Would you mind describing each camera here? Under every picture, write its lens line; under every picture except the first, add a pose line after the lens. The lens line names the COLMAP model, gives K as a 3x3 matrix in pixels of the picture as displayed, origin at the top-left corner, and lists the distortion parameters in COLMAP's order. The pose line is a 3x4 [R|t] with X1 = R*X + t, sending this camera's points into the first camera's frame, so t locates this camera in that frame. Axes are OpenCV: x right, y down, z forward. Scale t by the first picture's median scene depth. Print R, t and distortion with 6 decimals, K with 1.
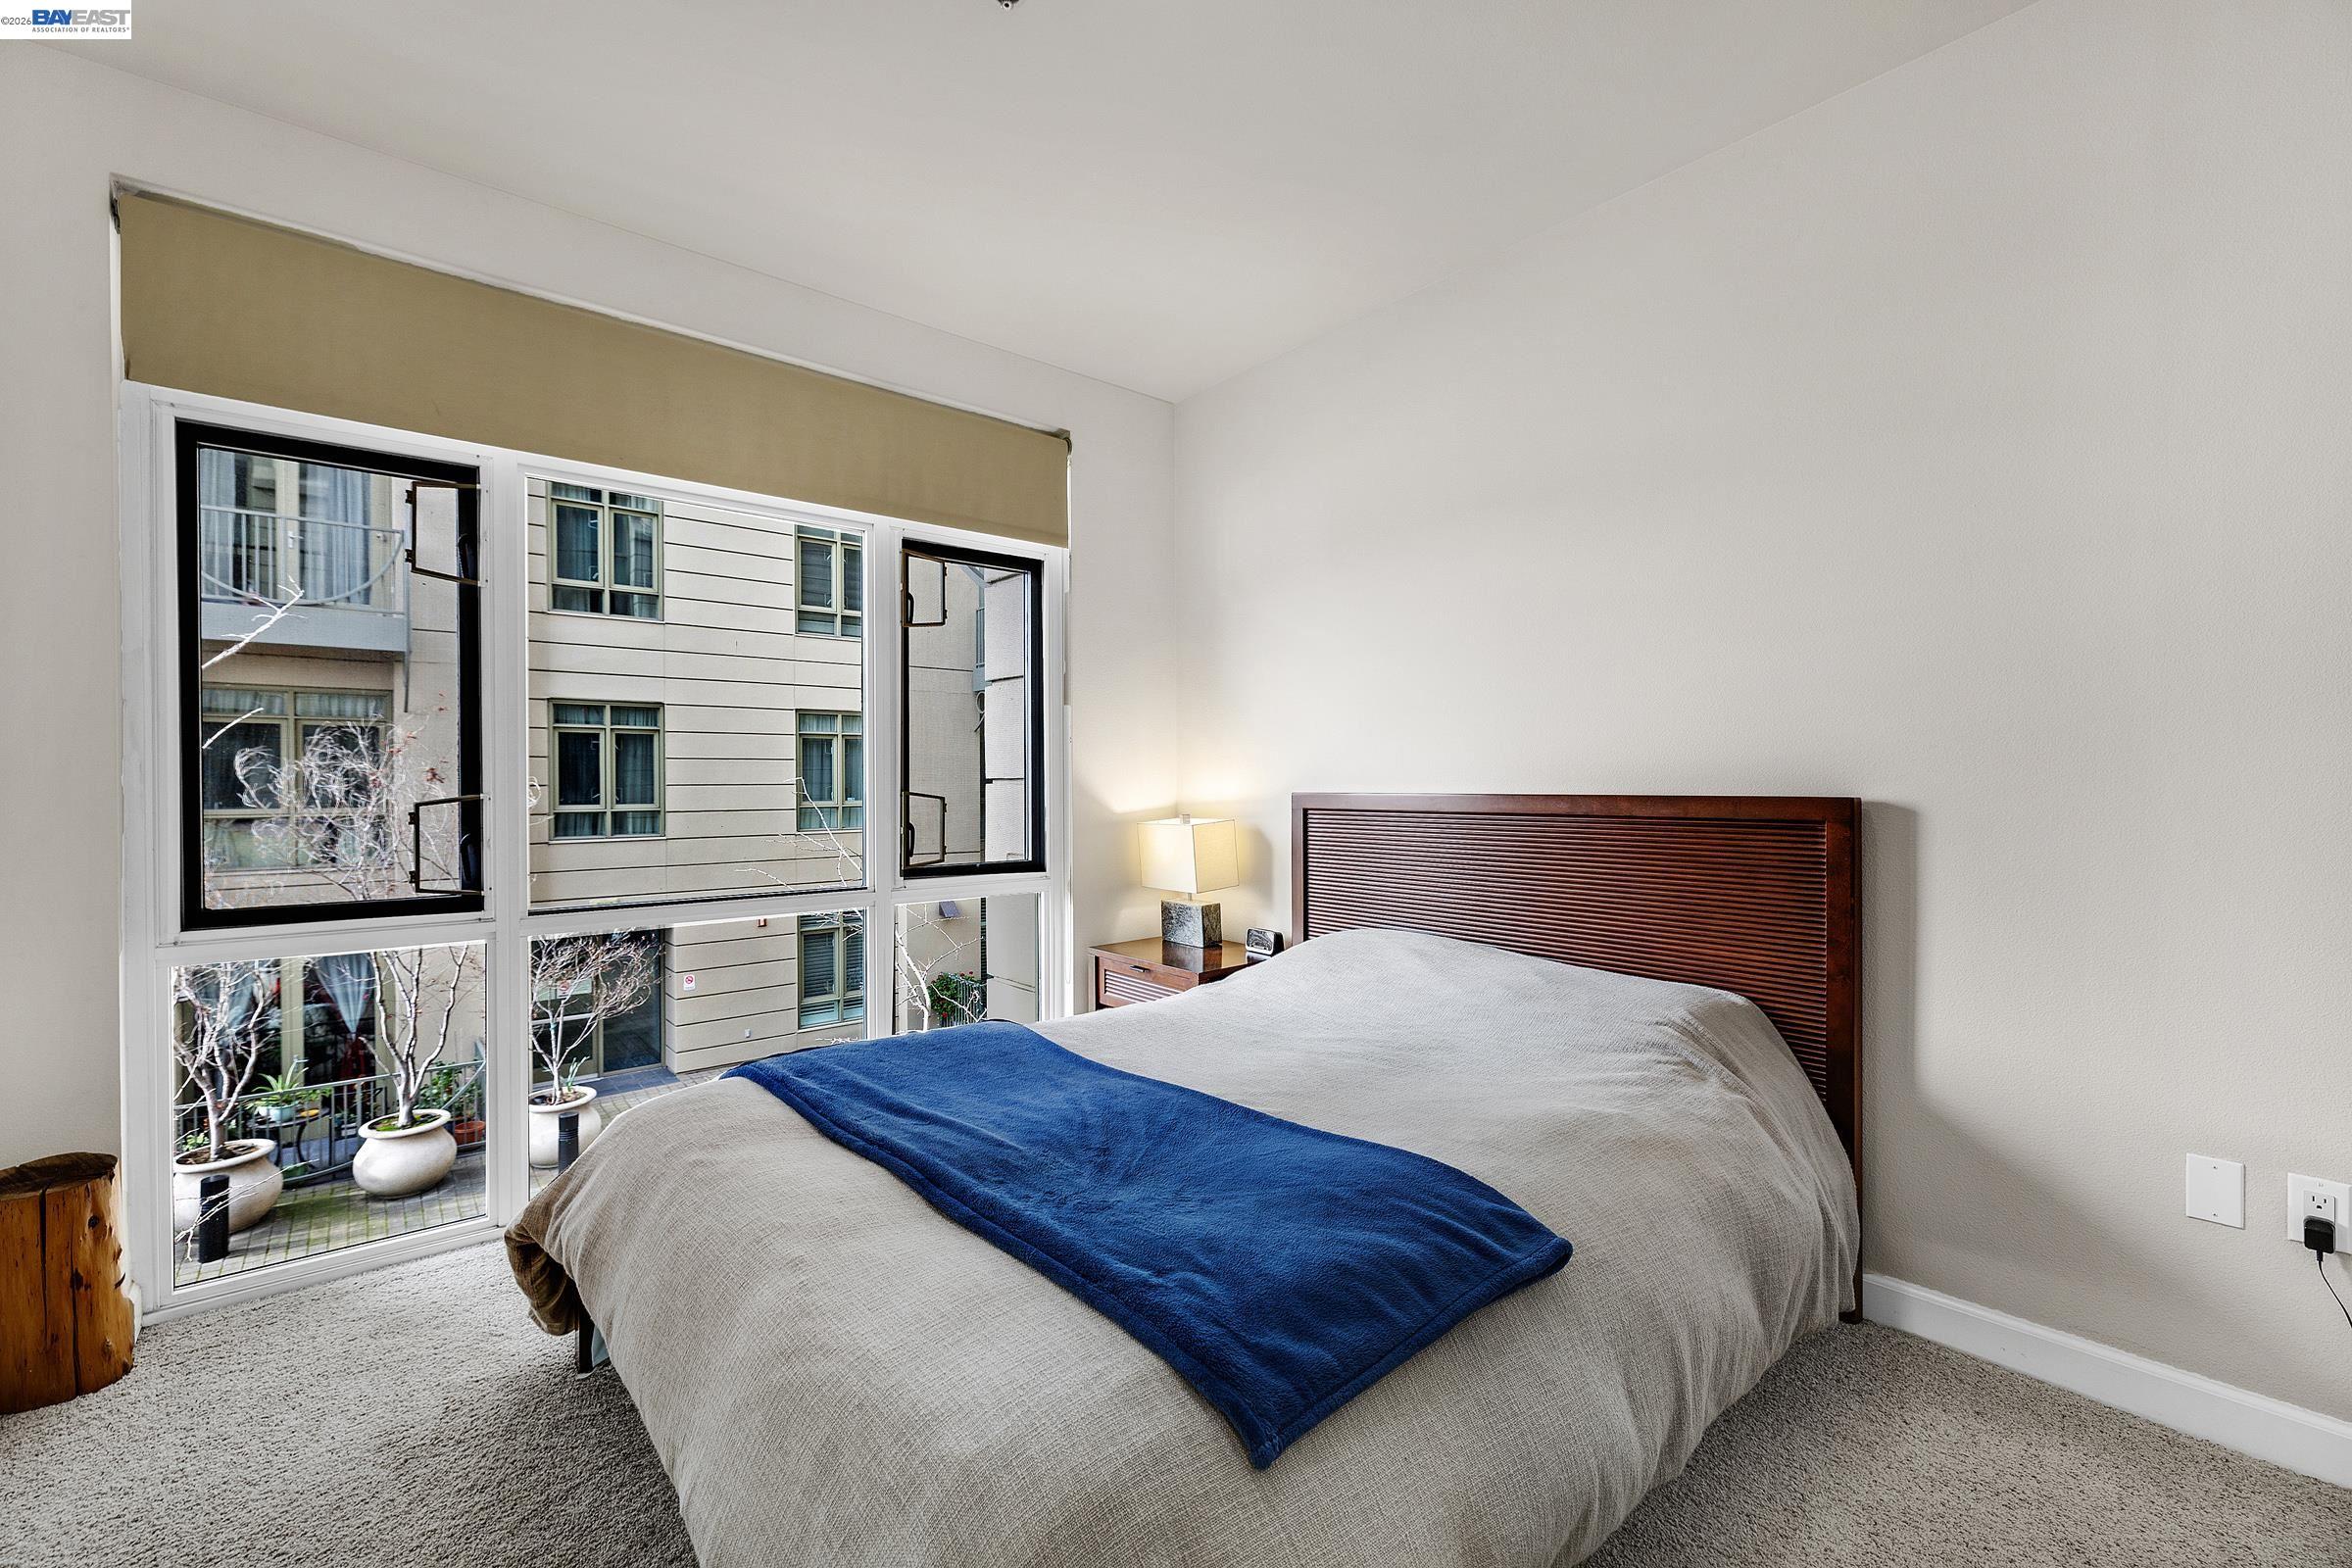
lens RADIAL K [[985.3, 0, 1163.2], [0, 985.3, 789.2], [0, 0, 1]] dist [0.001092, -0.000311]
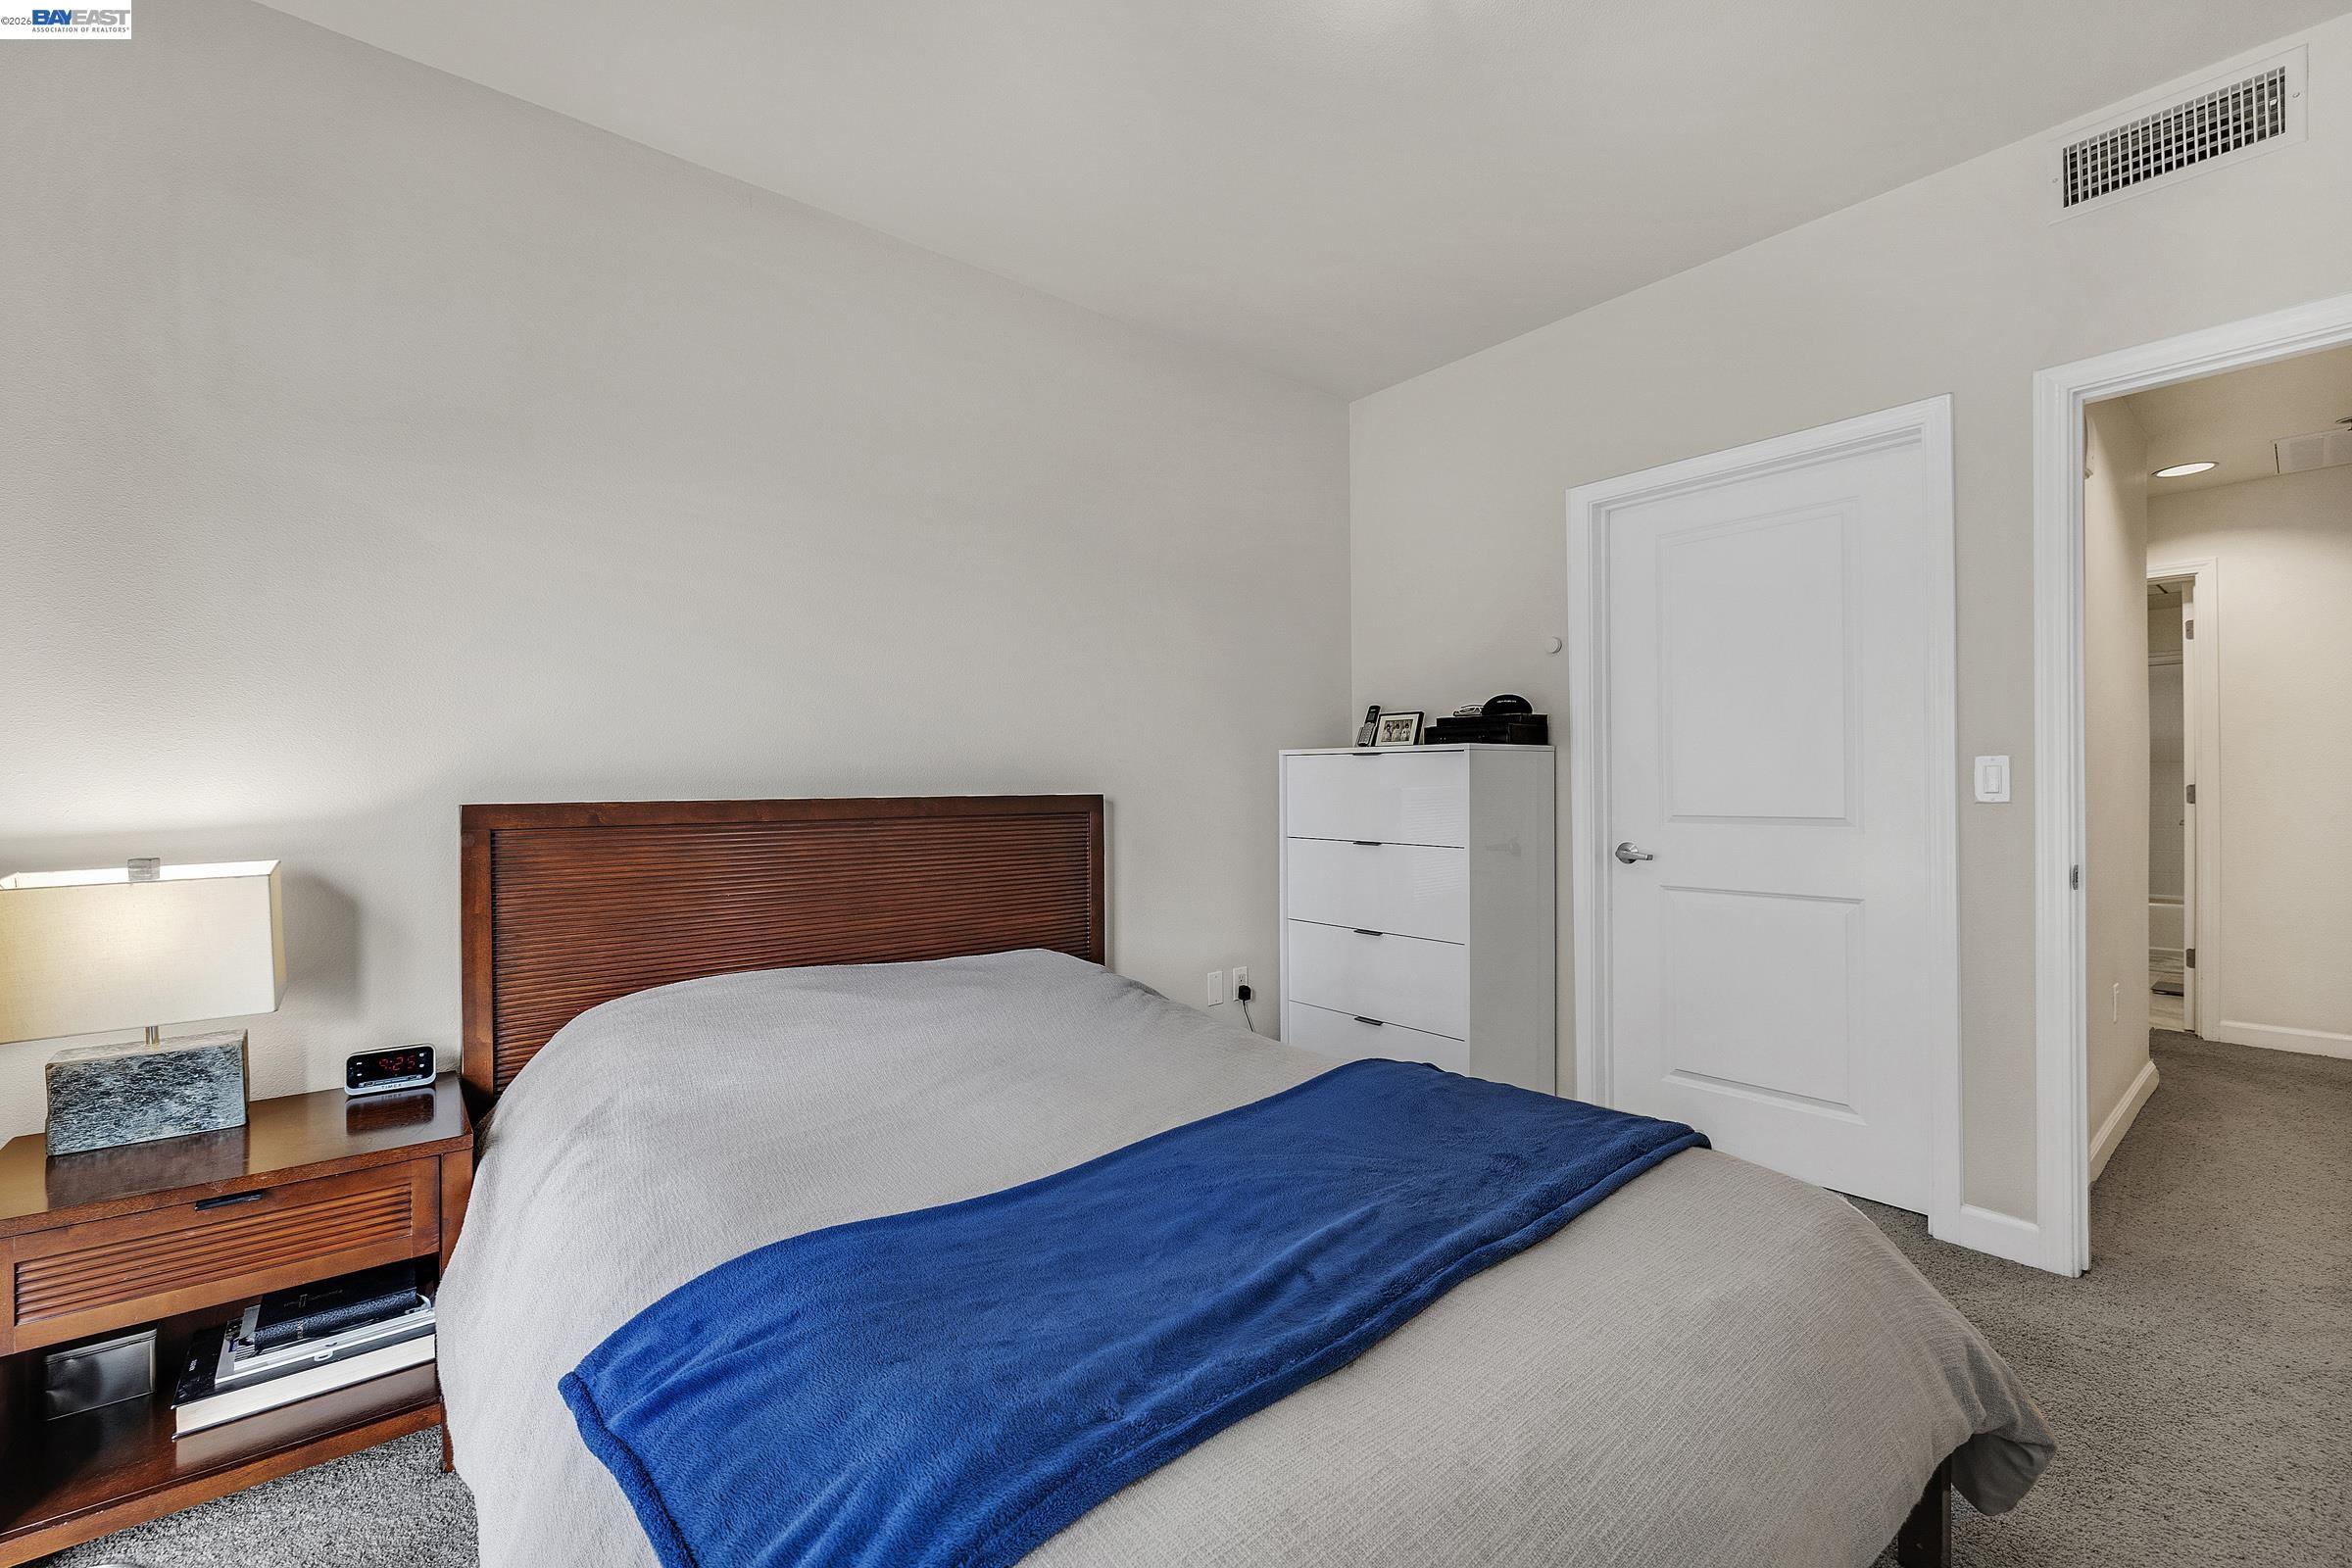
lens RADIAL K [[985.3, 0, 1166.9], [0, 985.3, 780.4], [0, 0, 1]] dist [0.001092, -0.000311]
pose [[0.006815, 0.000633, 0.999977, -0.879529], [0.008034, 0.999967, -0.000688, -0.012033], [-0.999945, 0.008038, 0.006810, 1.015848]]
